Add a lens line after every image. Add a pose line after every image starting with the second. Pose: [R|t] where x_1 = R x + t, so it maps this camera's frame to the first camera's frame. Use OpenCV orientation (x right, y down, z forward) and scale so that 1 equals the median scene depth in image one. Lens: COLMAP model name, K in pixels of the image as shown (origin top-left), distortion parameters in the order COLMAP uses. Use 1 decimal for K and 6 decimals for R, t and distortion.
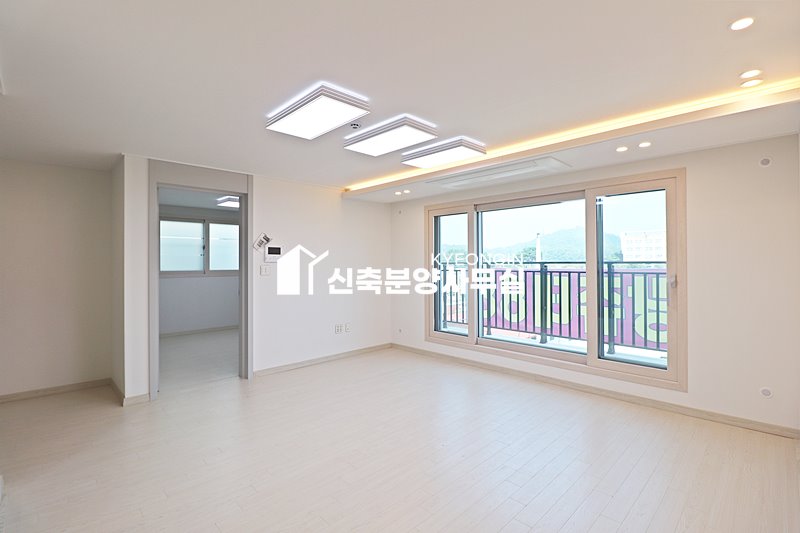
lens RADIAL K [[369.5, 0, 399.2], [0, 369.5, 264.6], [0, 0, 1]] dist [-0.010439, -0.006666]
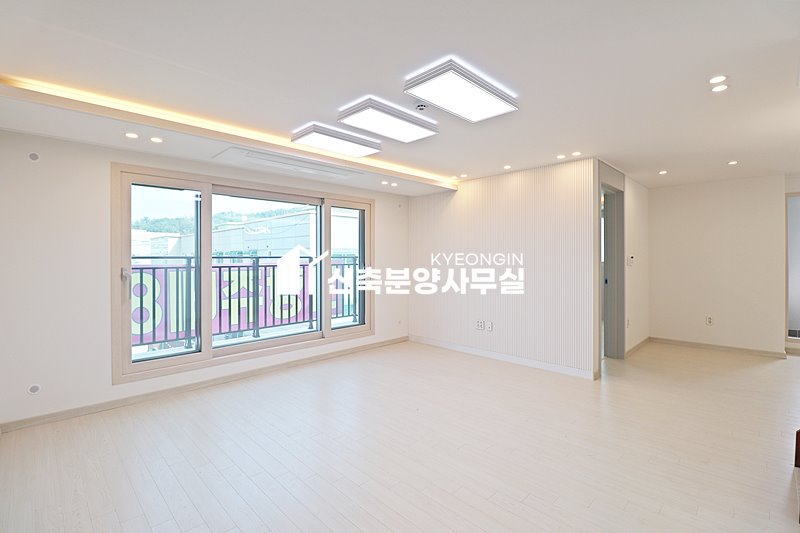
lens RADIAL K [[369.5, 0, 396.1], [0, 369.5, 274.0], [0, 0, 1]] dist [-0.010439, -0.006666]
pose [[-0.006289, -0.041849, 0.999104, -0.620105], [0.005628, 0.999107, 0.041885, 0.000395], [-0.999964, 0.005887, -0.006048, 0.631831]]
